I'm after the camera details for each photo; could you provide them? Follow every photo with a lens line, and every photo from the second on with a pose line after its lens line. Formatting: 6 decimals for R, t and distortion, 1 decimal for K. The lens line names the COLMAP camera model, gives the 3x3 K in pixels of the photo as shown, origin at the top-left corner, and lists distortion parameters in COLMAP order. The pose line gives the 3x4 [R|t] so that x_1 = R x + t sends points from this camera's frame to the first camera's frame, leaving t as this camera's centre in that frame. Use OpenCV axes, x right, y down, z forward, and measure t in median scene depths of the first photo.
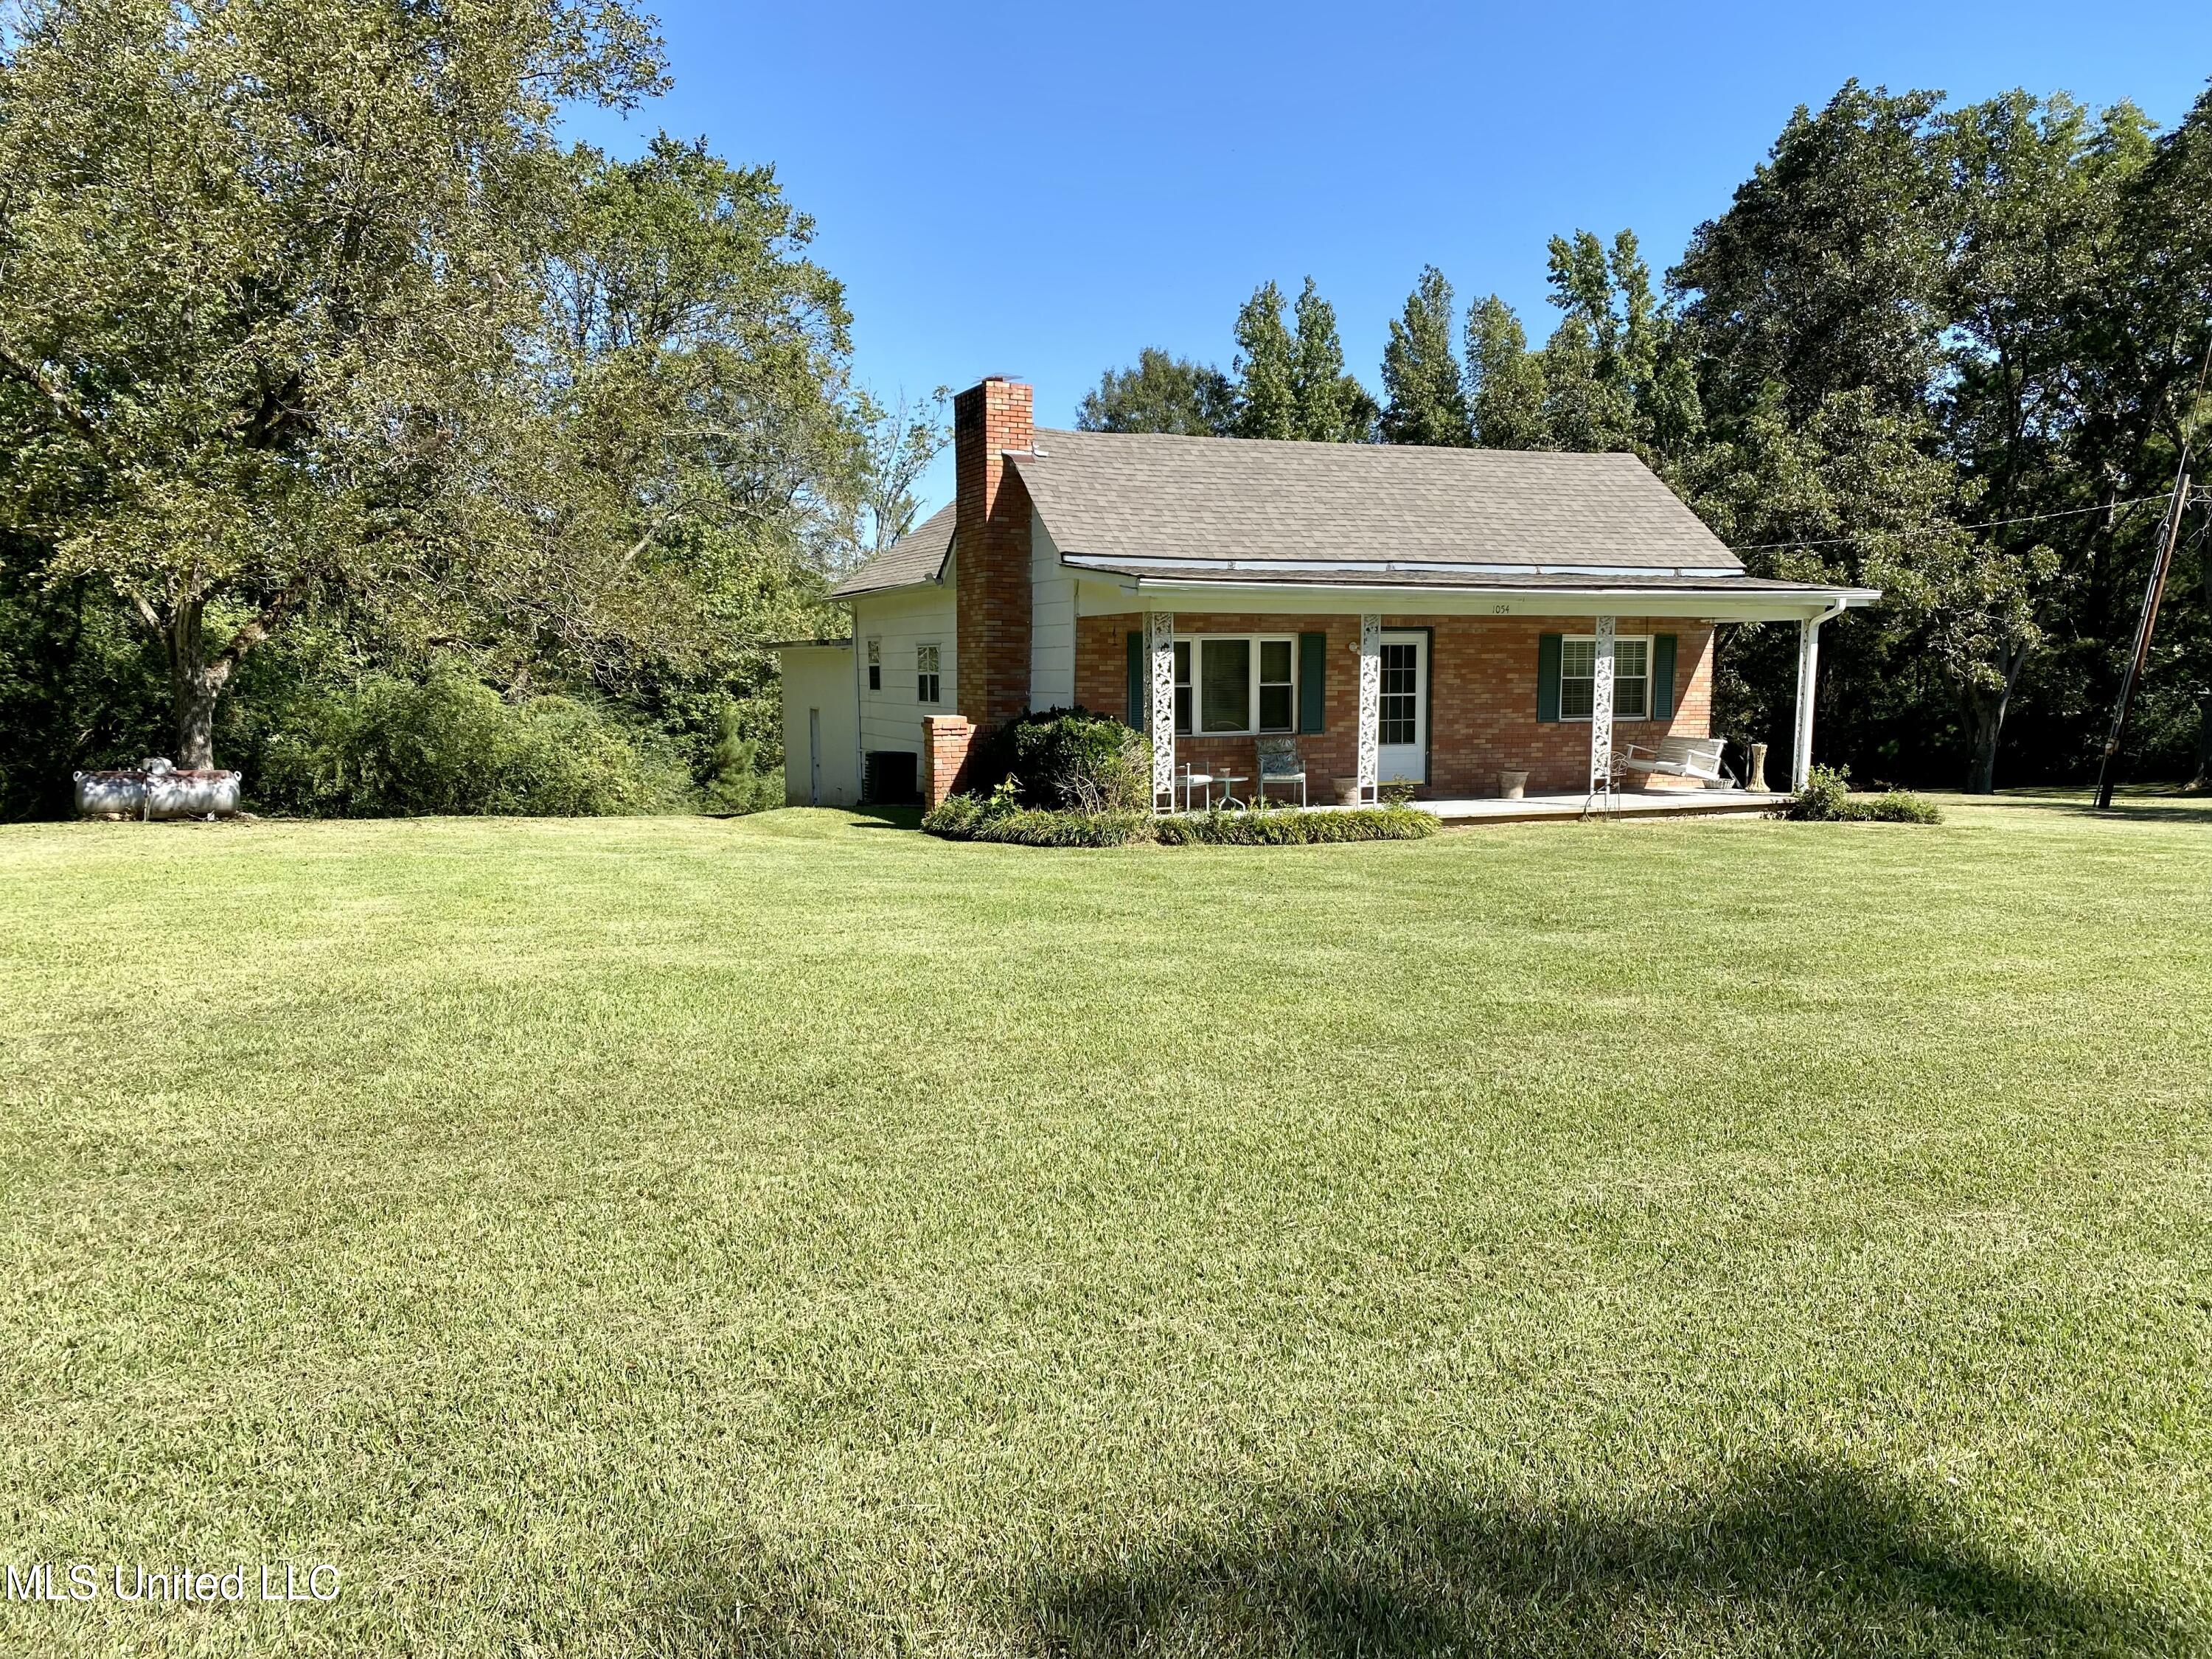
lens RADIAL K [[1685.8, 0, 1106.0], [0, 1685.8, 829.5], [0, 0, 1]] dist [0.103680, -0.120416]
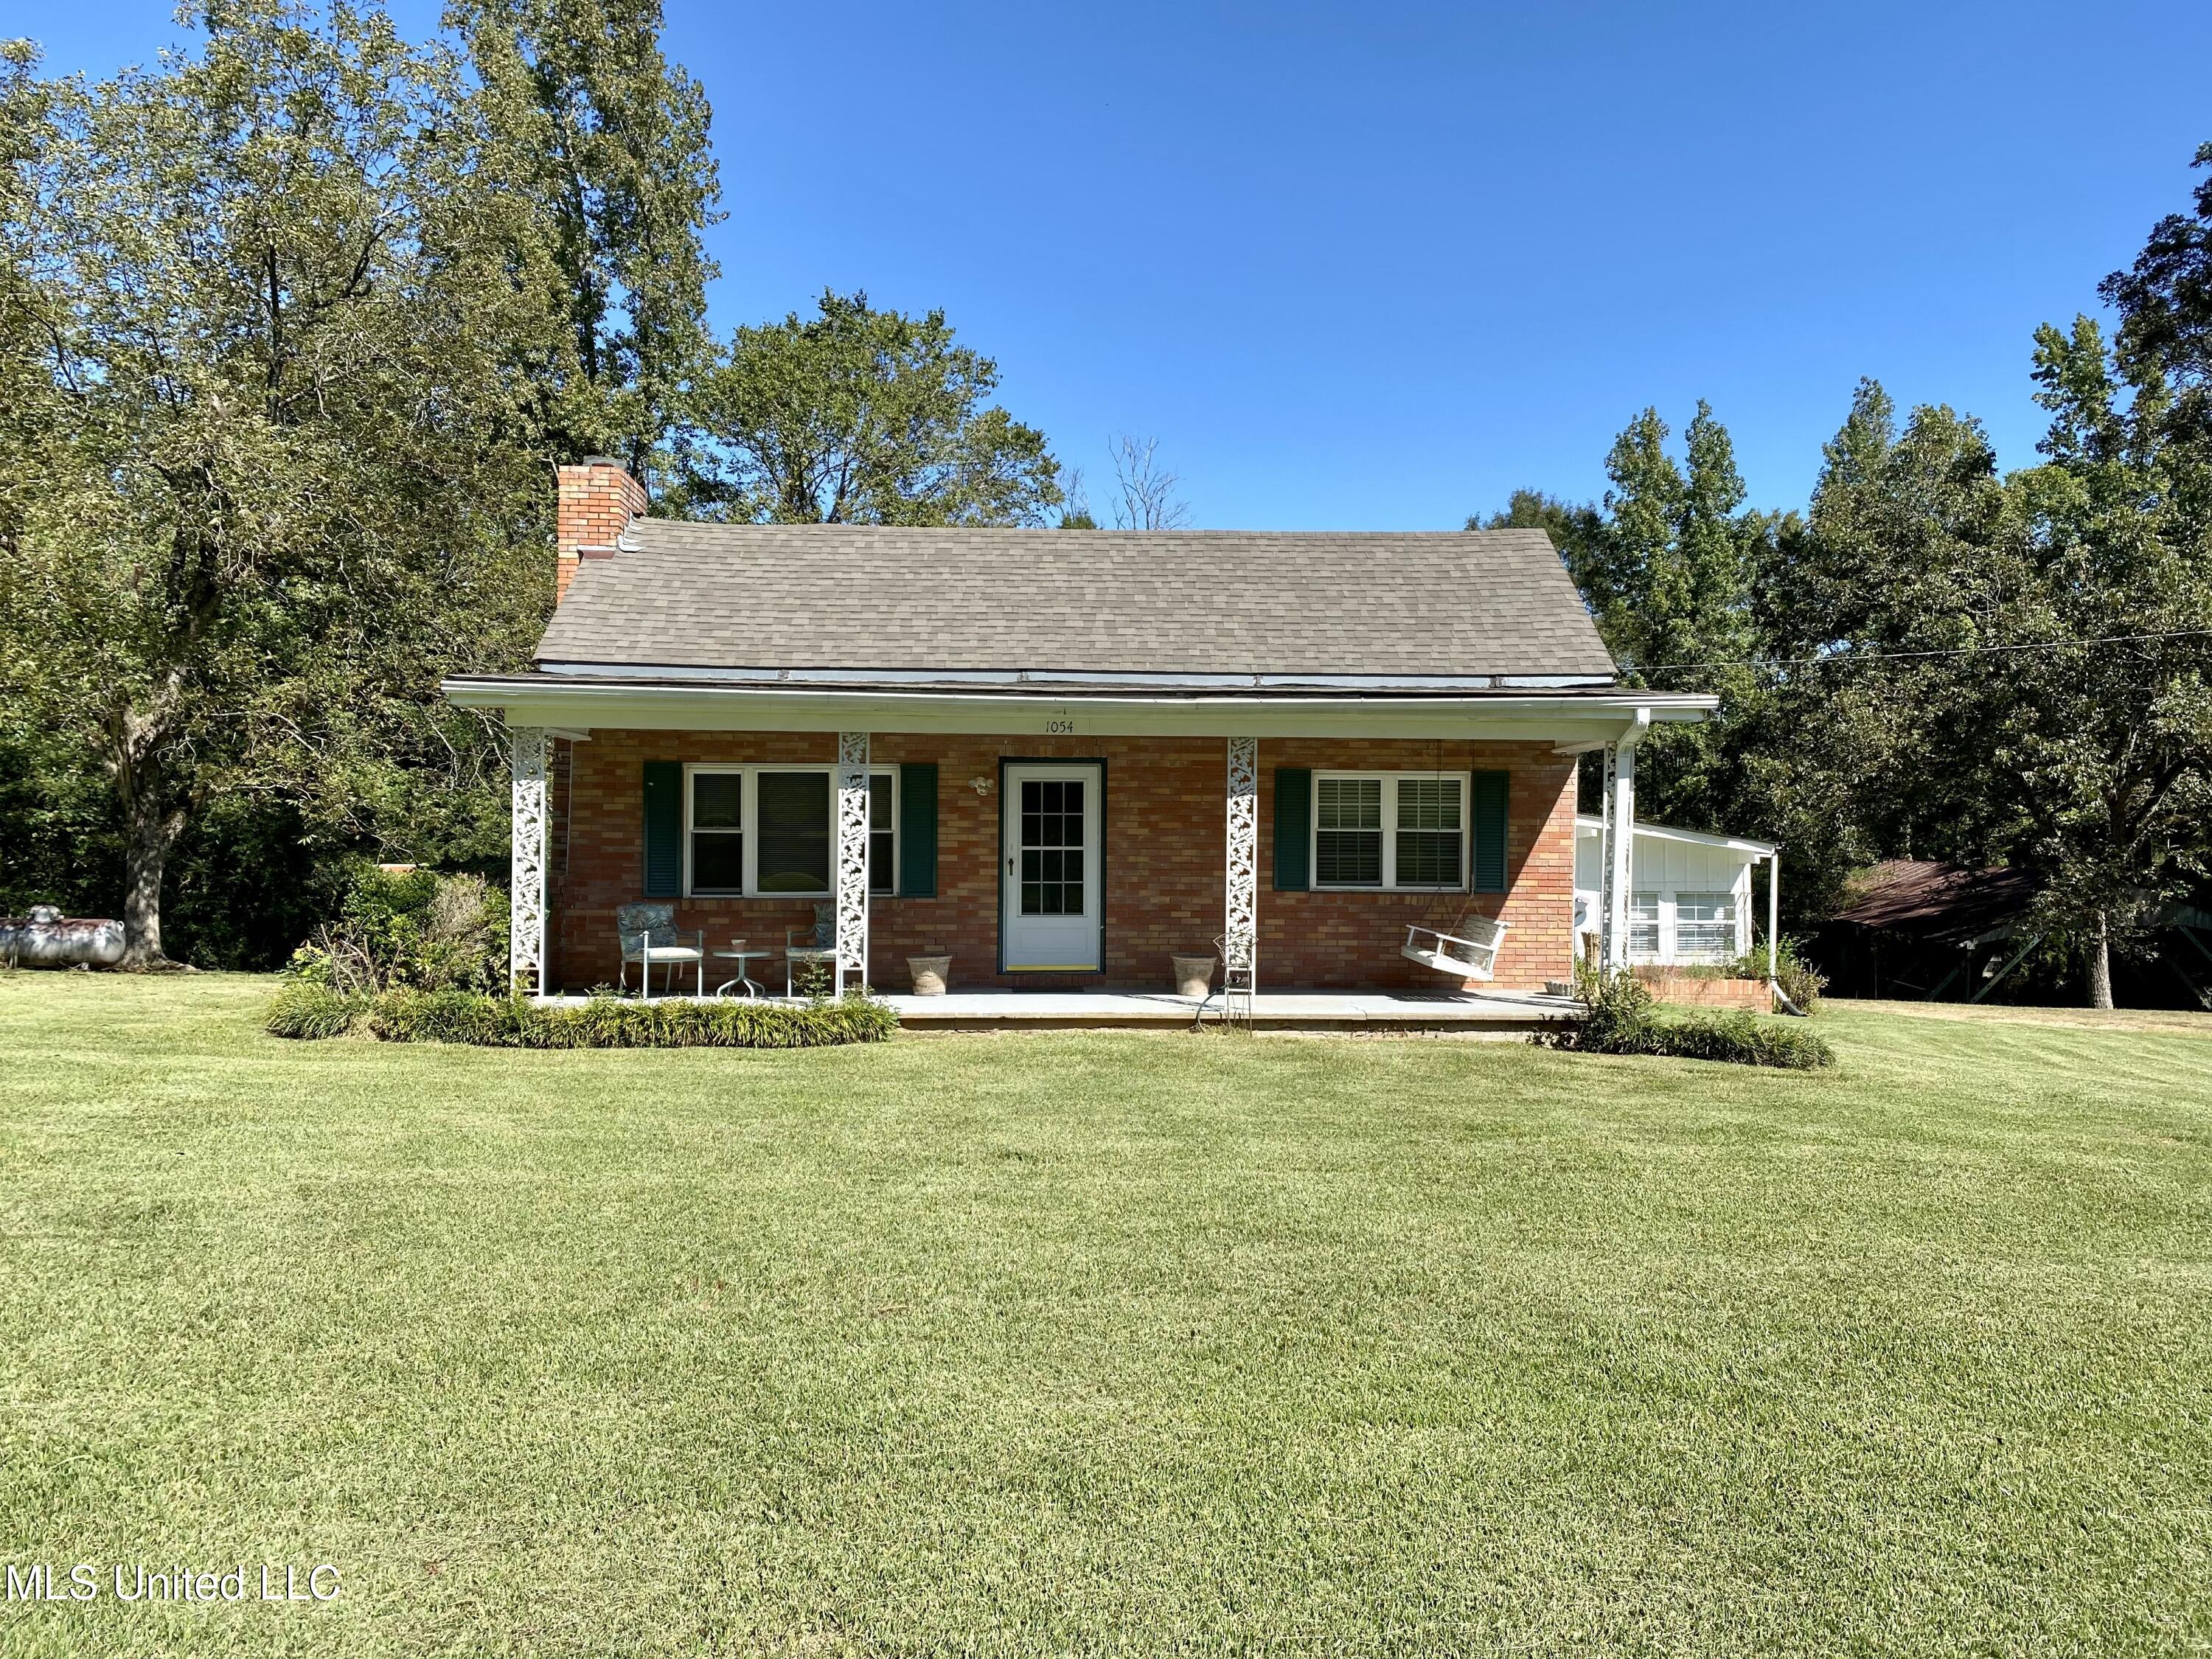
lens RADIAL K [[1685.8, 0, 1106.0], [0, 1685.8, 829.5], [0, 0, 1]] dist [0.103680, -0.120416]
pose [[0.942407, 0.006373, -0.334407, 0.419263], [-0.040925, 0.994503, -0.096380, -0.016904], [0.331954, 0.104515, 0.937488, 0.301072]]
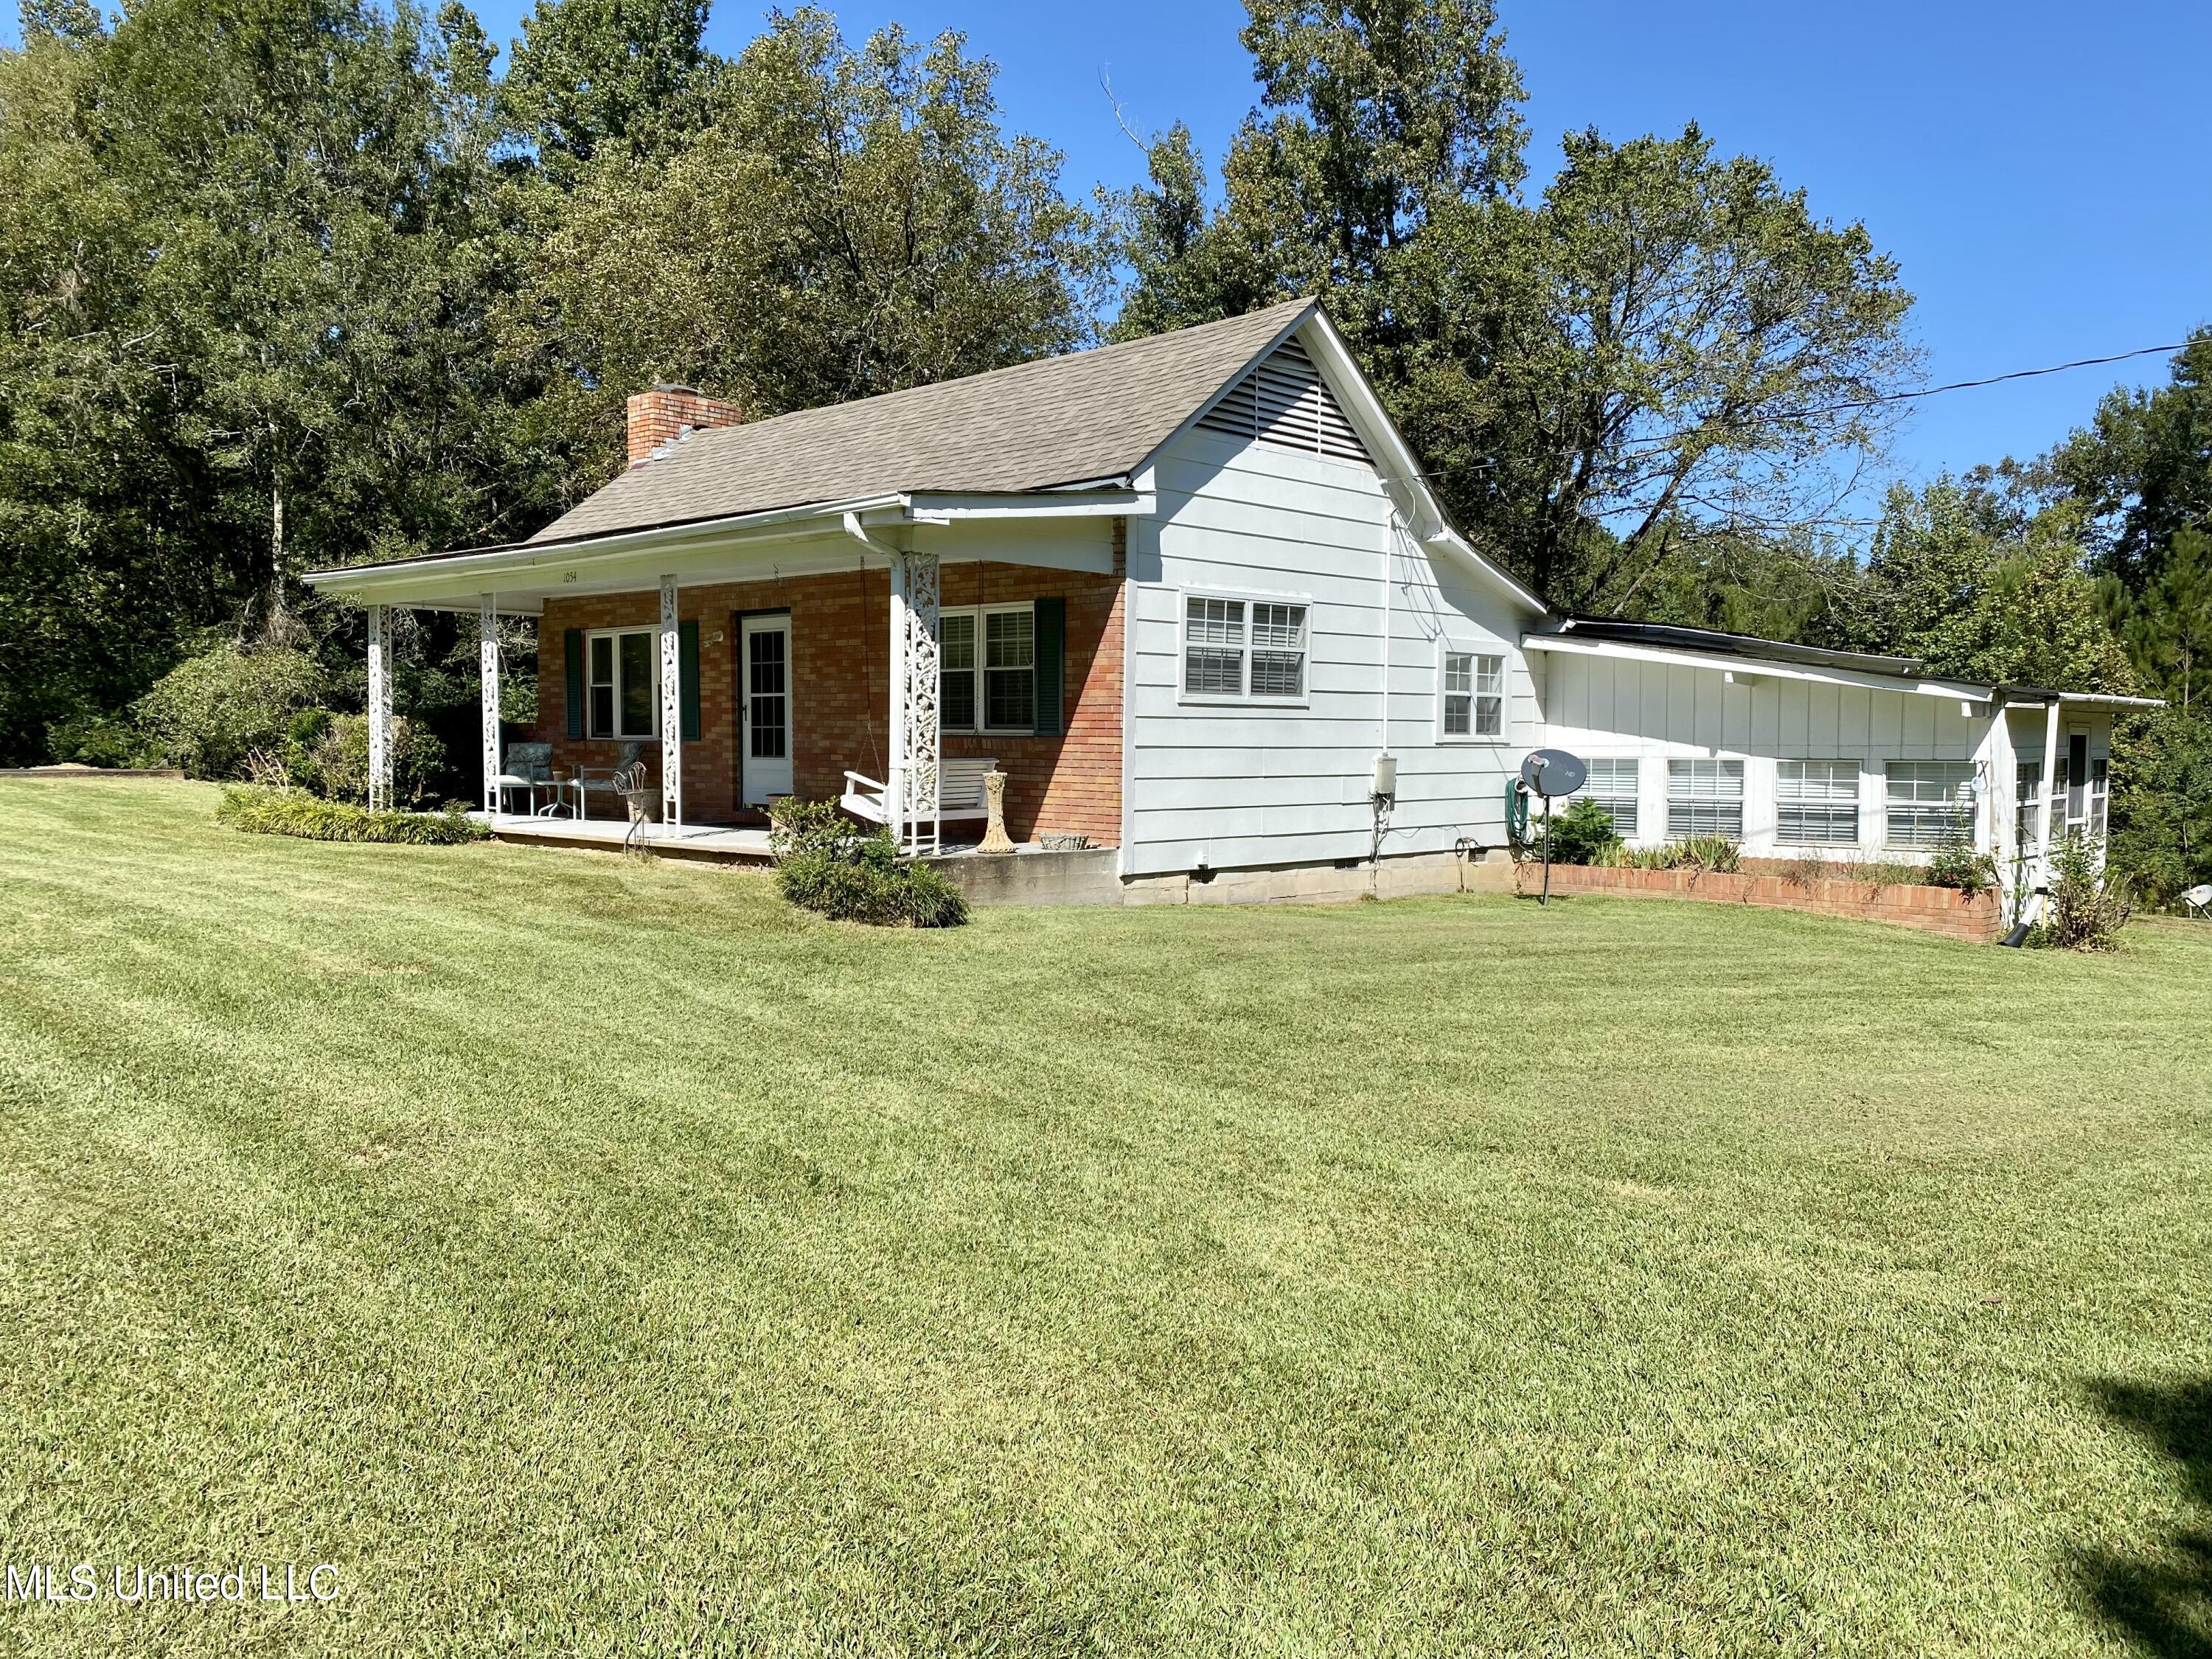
lens RADIAL K [[1685.8, 0, 1106.0], [0, 1685.8, 829.5], [0, 0, 1]] dist [0.103680, -0.120416]
pose [[0.397199, 0.054550, -0.916110, 0.920795], [-0.097060, 0.995130, 0.017173, -0.043680], [0.912585, 0.082097, 0.400560, 0.792980]]
